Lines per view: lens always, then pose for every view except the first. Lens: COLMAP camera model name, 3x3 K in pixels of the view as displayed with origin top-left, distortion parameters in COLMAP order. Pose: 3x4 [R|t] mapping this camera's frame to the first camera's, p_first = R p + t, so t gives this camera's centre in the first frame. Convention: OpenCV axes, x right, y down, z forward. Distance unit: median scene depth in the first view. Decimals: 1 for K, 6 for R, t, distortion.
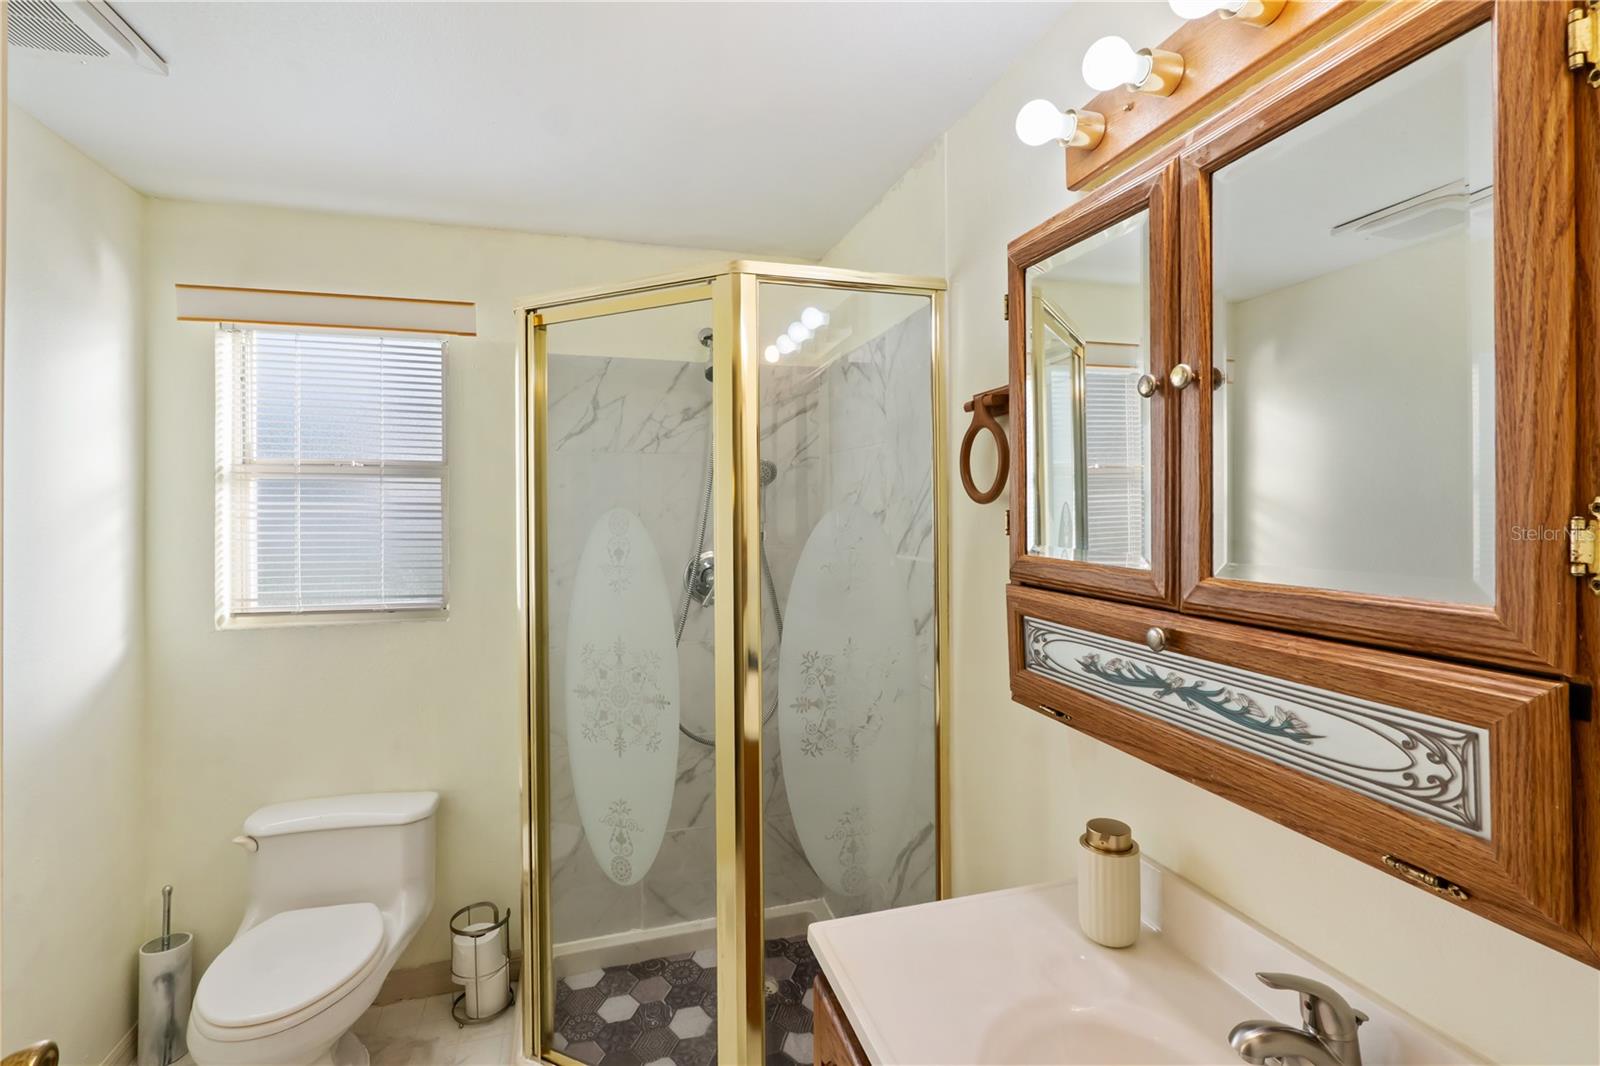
lens RADIAL K [[740.1, 0, 814.1], [0, 740.1, 515.8], [0, 0, 1]] dist [-0.011179, 0.001913]
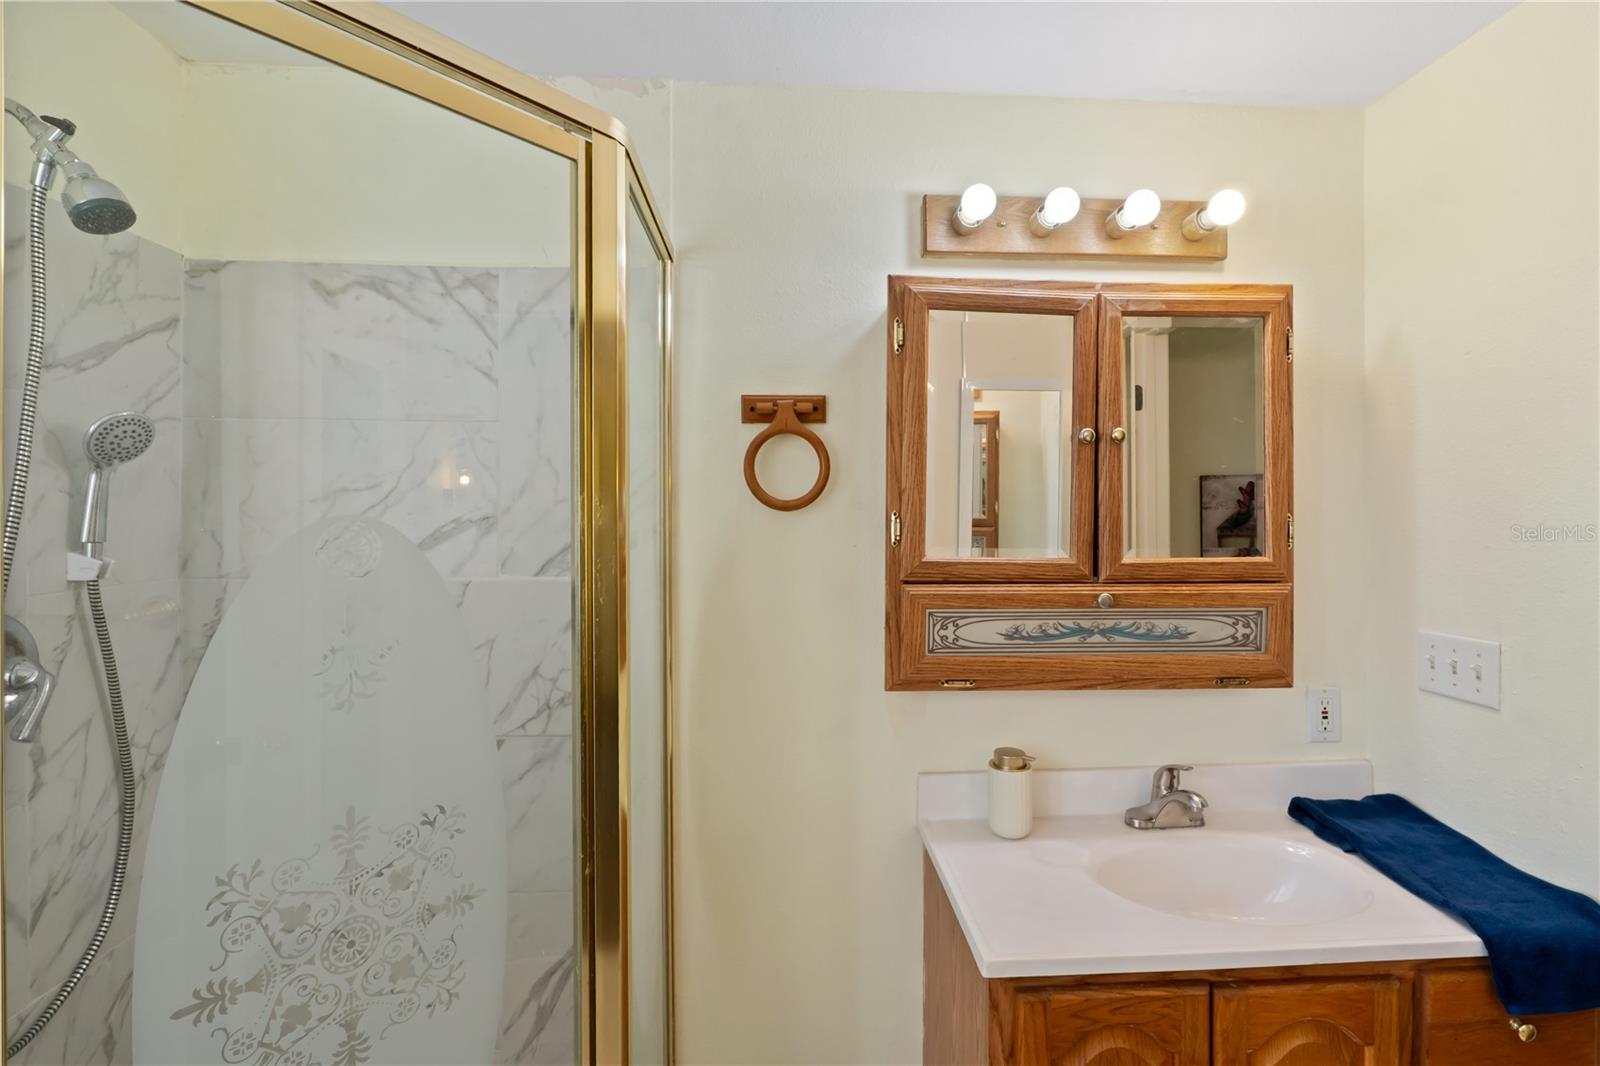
lens RADIAL K [[740.1, 0, 813.8], [0, 740.1, 521.4], [0, 0, 1]] dist [-0.011179, 0.001913]
pose [[0.236686, -0.002671, 0.971583, -1.054167], [0.004584, 0.999988, 0.001632, -0.005077], [-0.971575, 0.004067, 0.236695, 1.081339]]
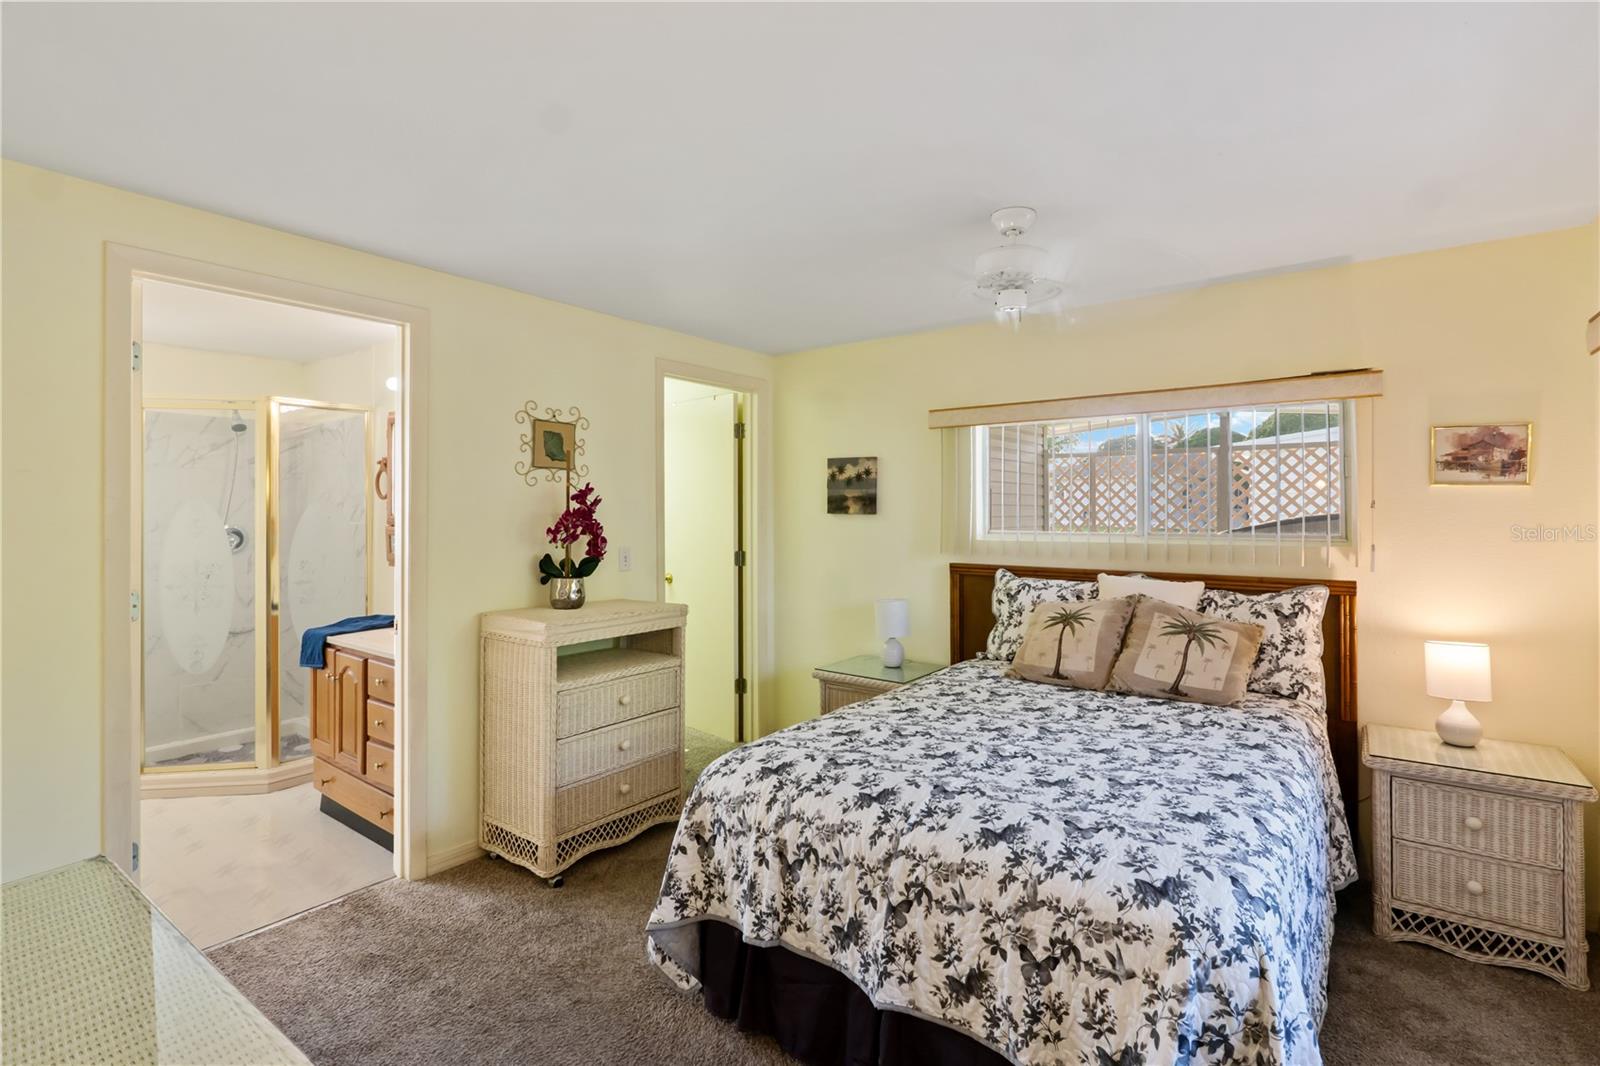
lens RADIAL K [[740.1, 0, 798.3], [0, 740.1, 517.8], [0, 0, 1]] dist [-0.011179, 0.001913]
pose [[0.814560, 0.011058, 0.579974, -0.137174], [-0.003871, 0.999900, -0.013627, 0.116713], [-0.580066, 0.008855, 0.814521, -2.949448]]
